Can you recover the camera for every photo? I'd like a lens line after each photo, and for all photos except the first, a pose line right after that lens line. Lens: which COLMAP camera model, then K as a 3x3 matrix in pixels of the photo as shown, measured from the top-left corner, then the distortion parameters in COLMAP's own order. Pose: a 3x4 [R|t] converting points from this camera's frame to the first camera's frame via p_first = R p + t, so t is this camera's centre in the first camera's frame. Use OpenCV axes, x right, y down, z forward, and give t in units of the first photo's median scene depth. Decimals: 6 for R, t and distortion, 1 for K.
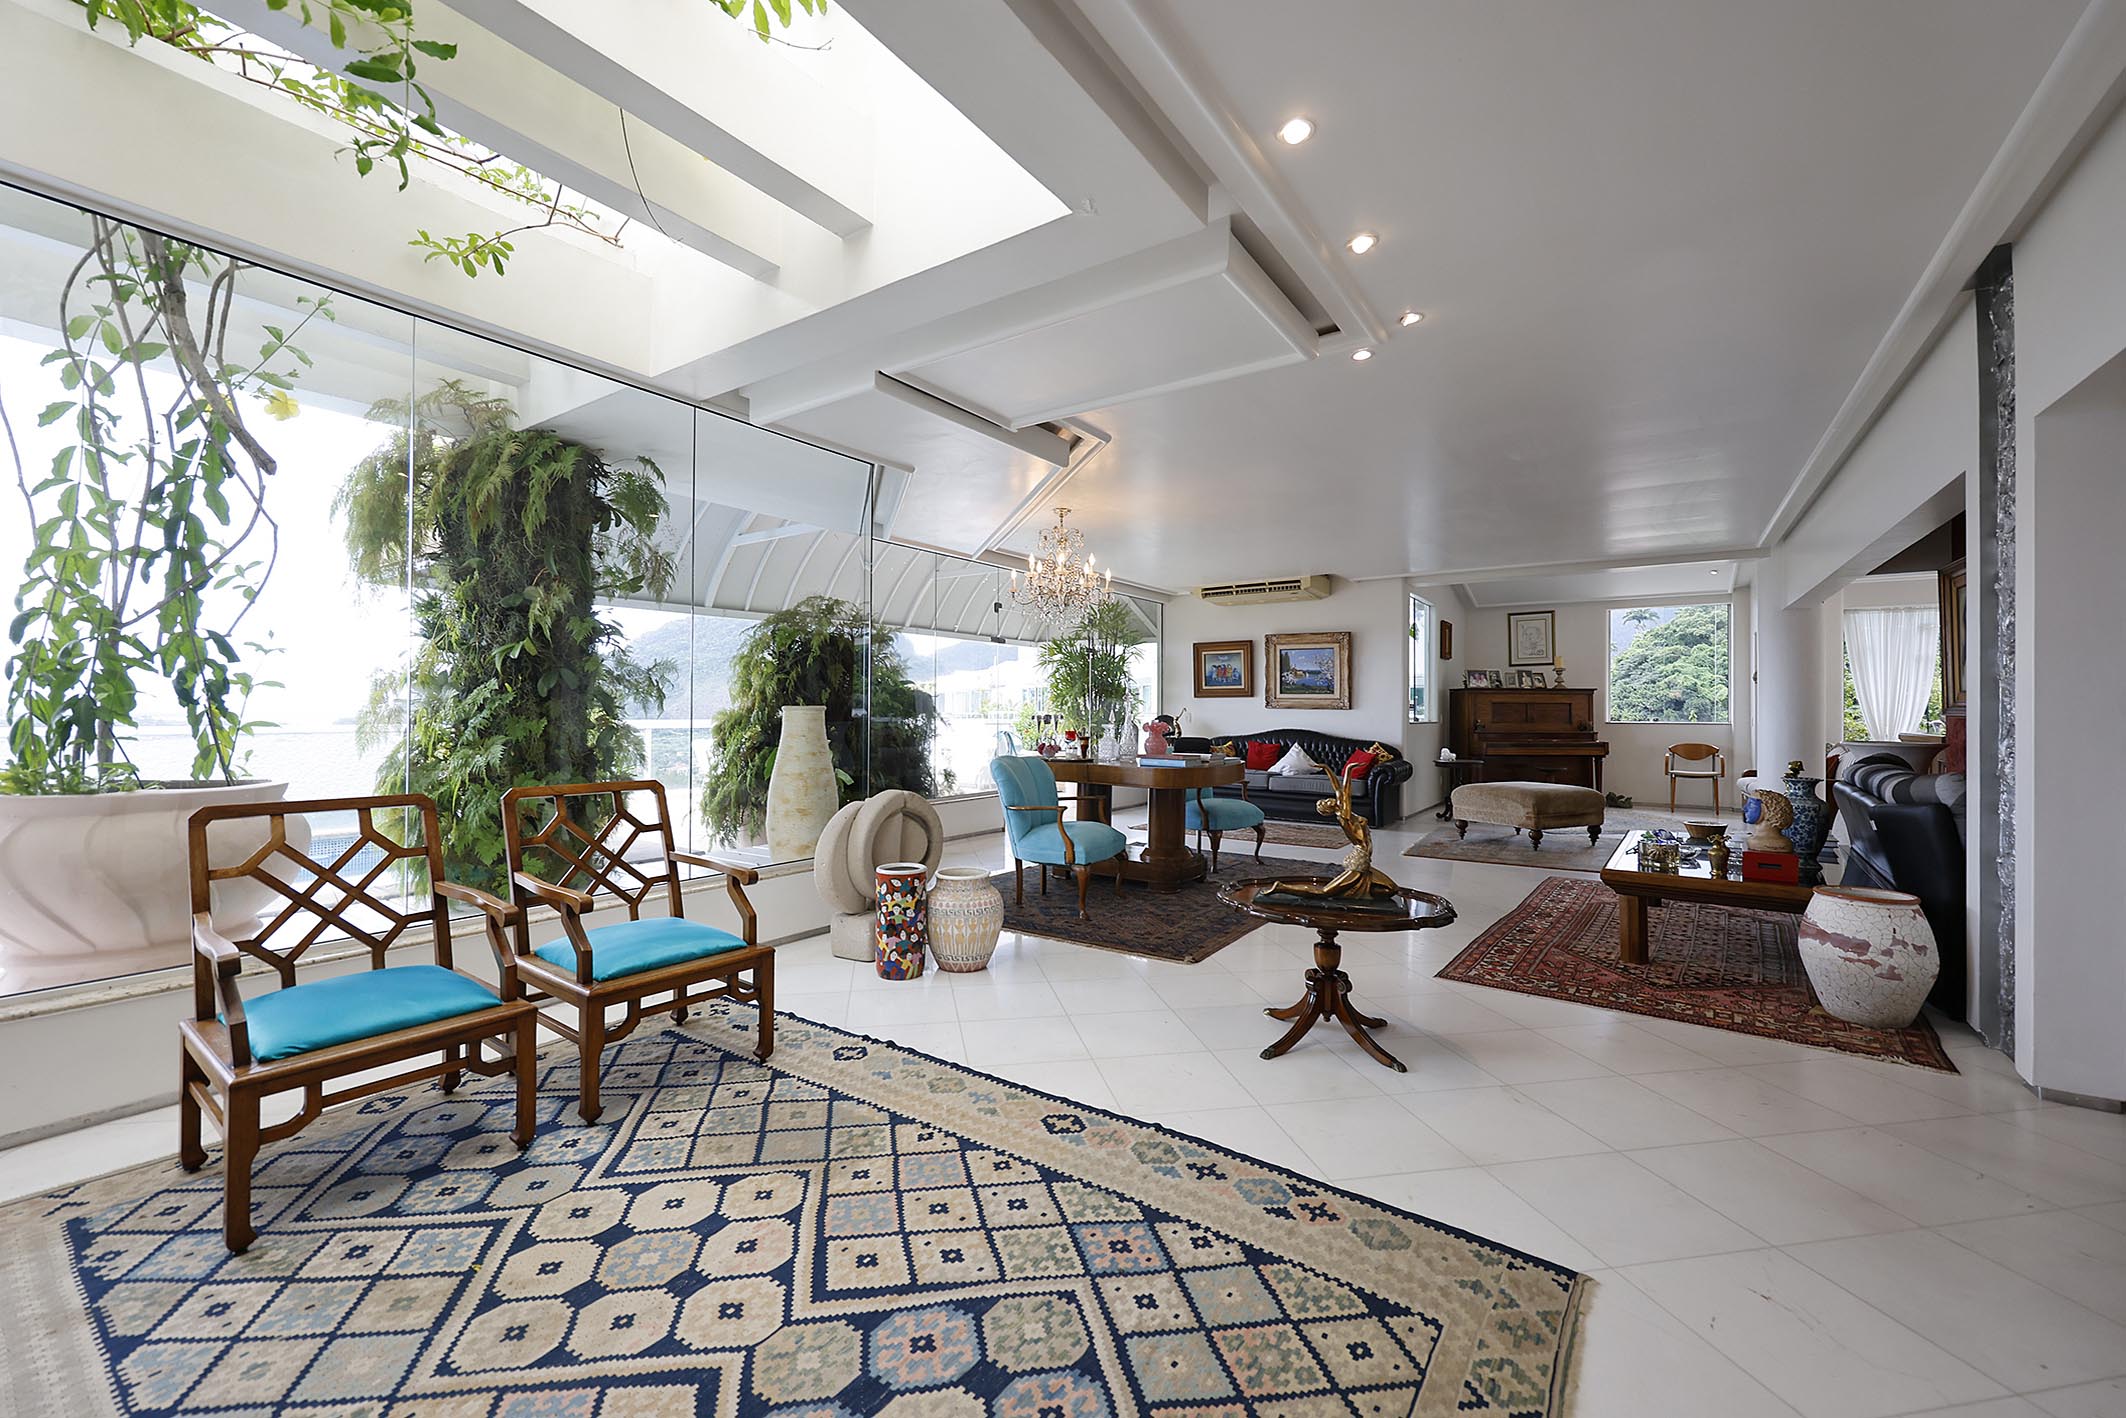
lens RADIAL K [[857.9, 0, 1055.2], [0, 857.9, 704.0], [0, 0, 1]] dist [-0.001053, 0.000261]
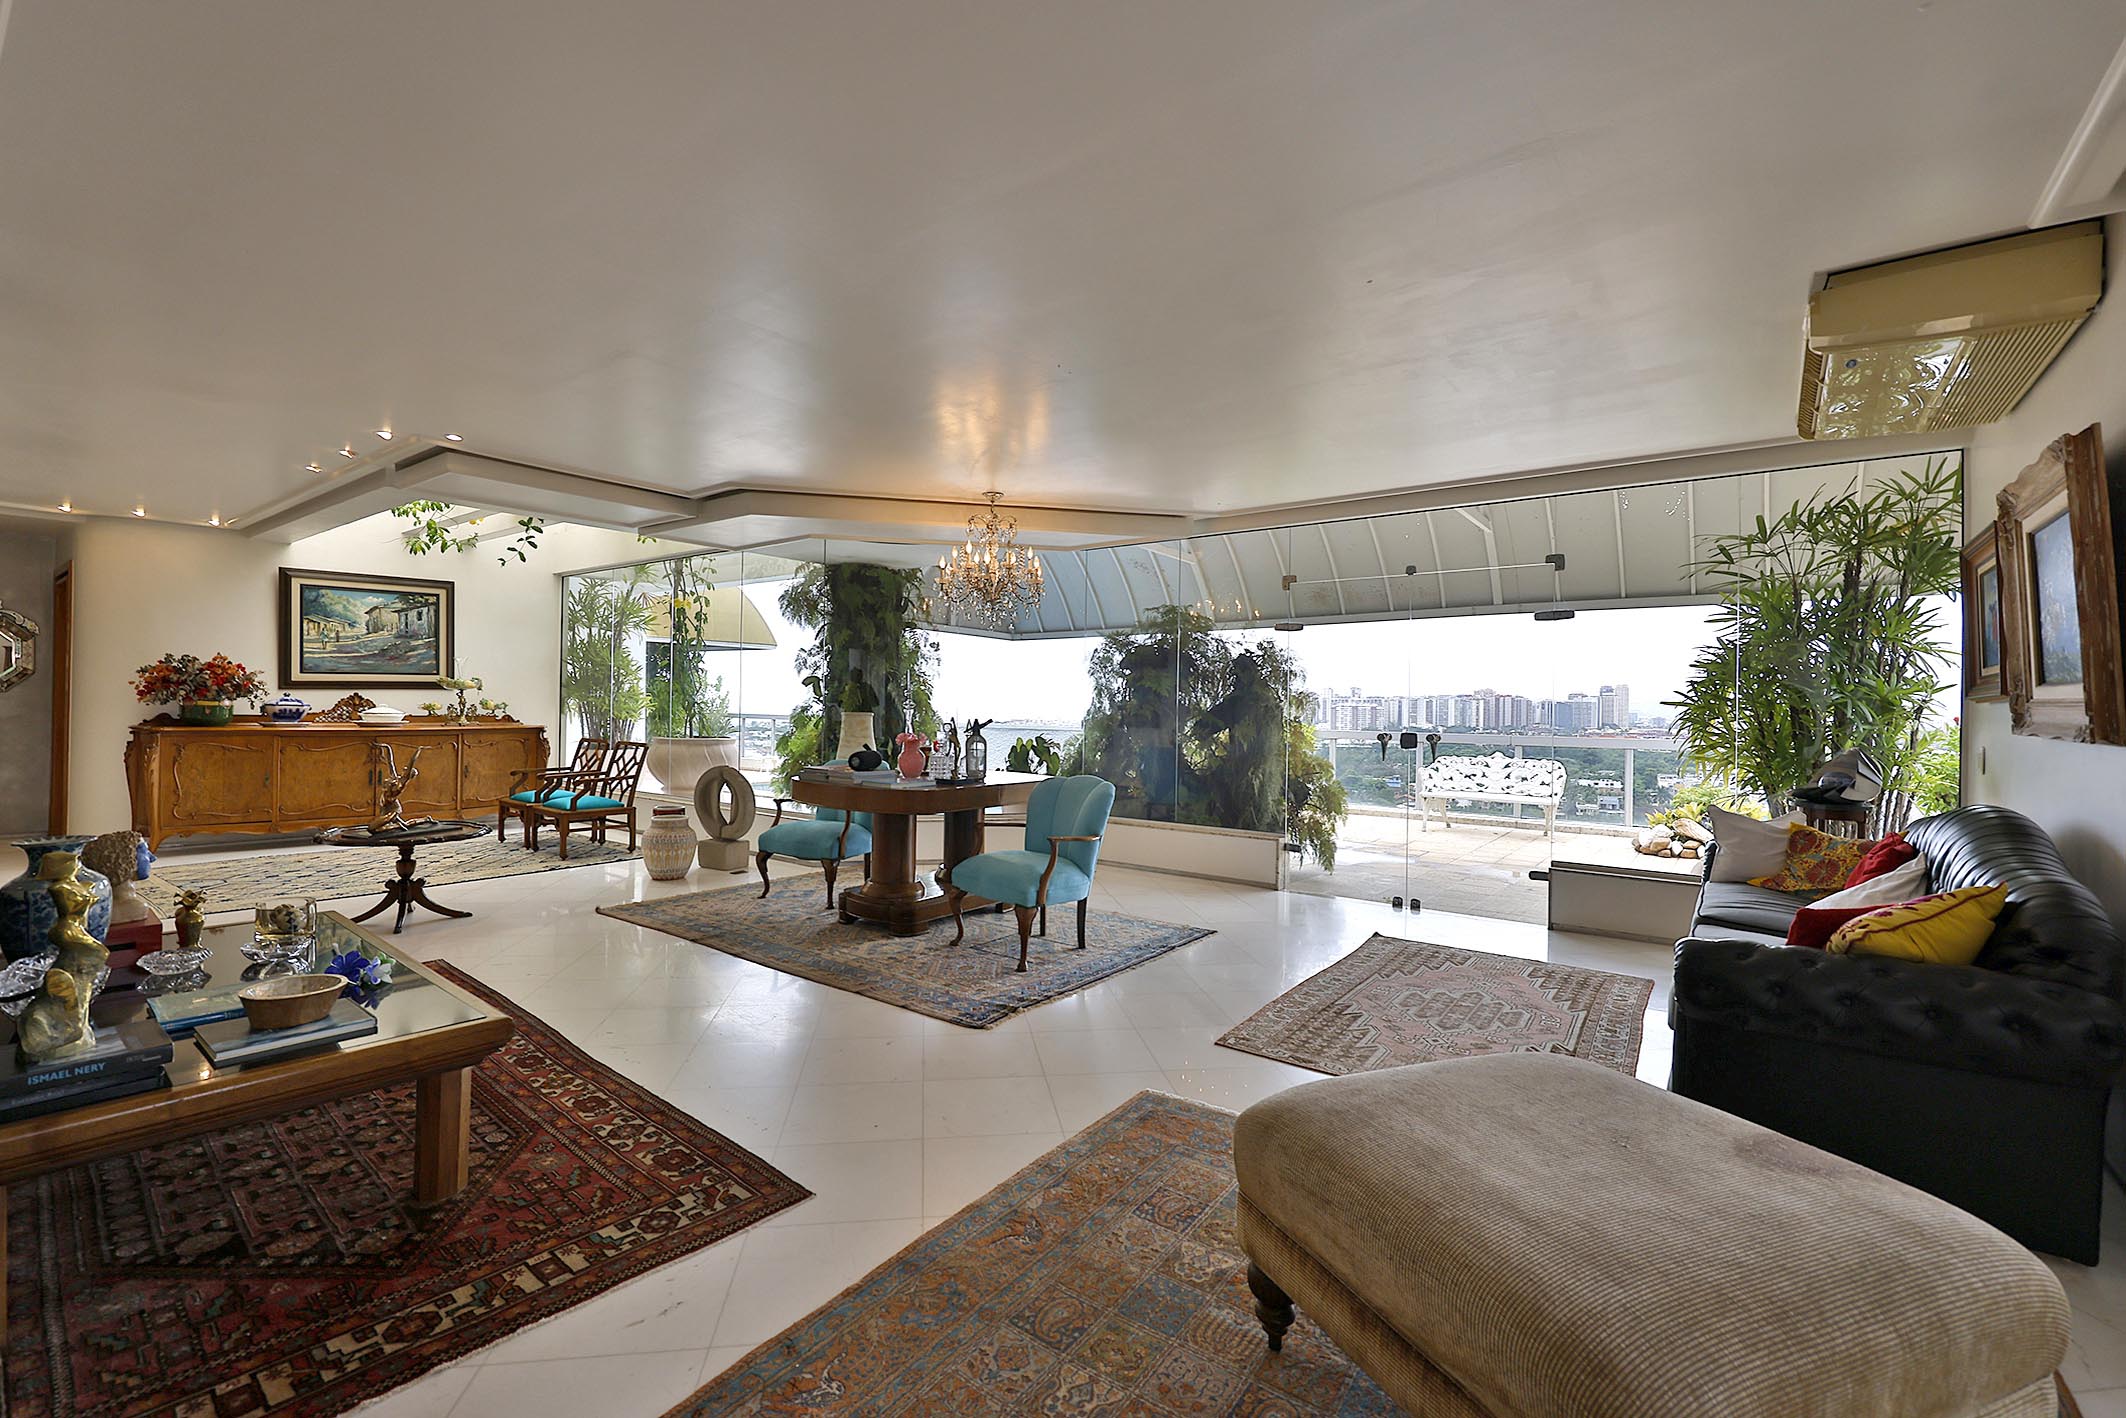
lens RADIAL K [[906.5, 0, 1046.8], [0, 906.5, 707.2], [0, 0, 1]] dist [0.002423, -0.000564]
pose [[-0.049254, -0.006823, -0.998763, 0.580697], [-0.008436, 0.999944, -0.006415, 0.000065], [0.998751, 0.008110, -0.049308, 0.679618]]
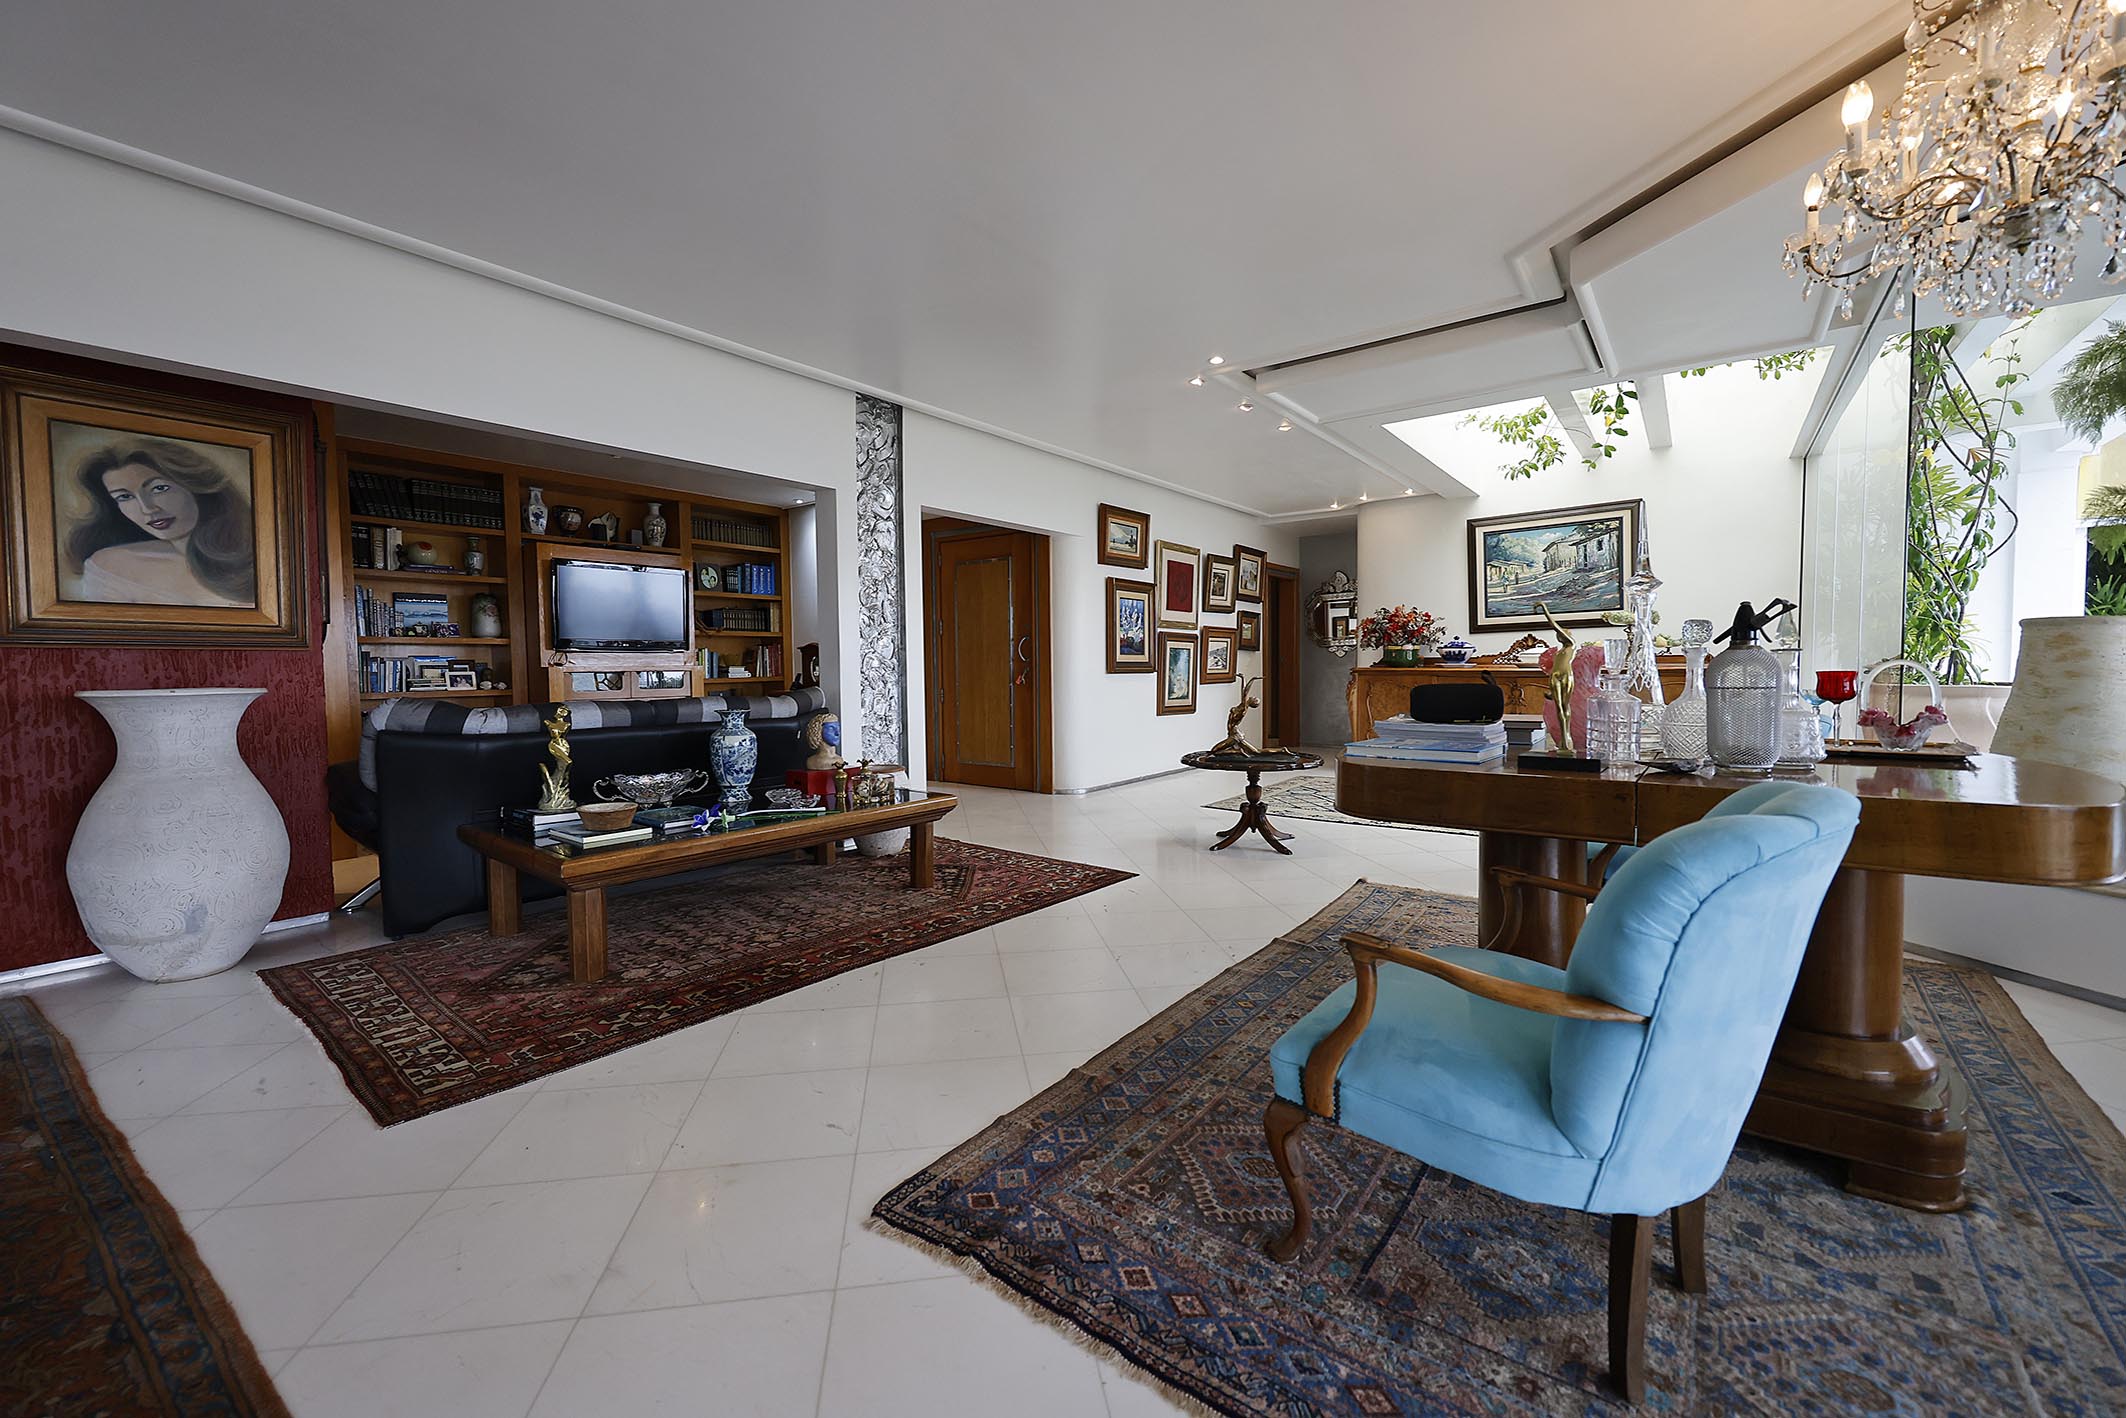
lens RADIAL K [[857.9, 0, 1051.2], [0, 857.9, 706.6], [0, 0, 1]] dist [-0.001053, 0.000261]
pose [[-0.998935, 0.001470, 0.046107, 0.188816], [0.003417, 0.999104, 0.042174, 0.017622], [-0.046004, 0.042287, -0.998046, 0.796860]]
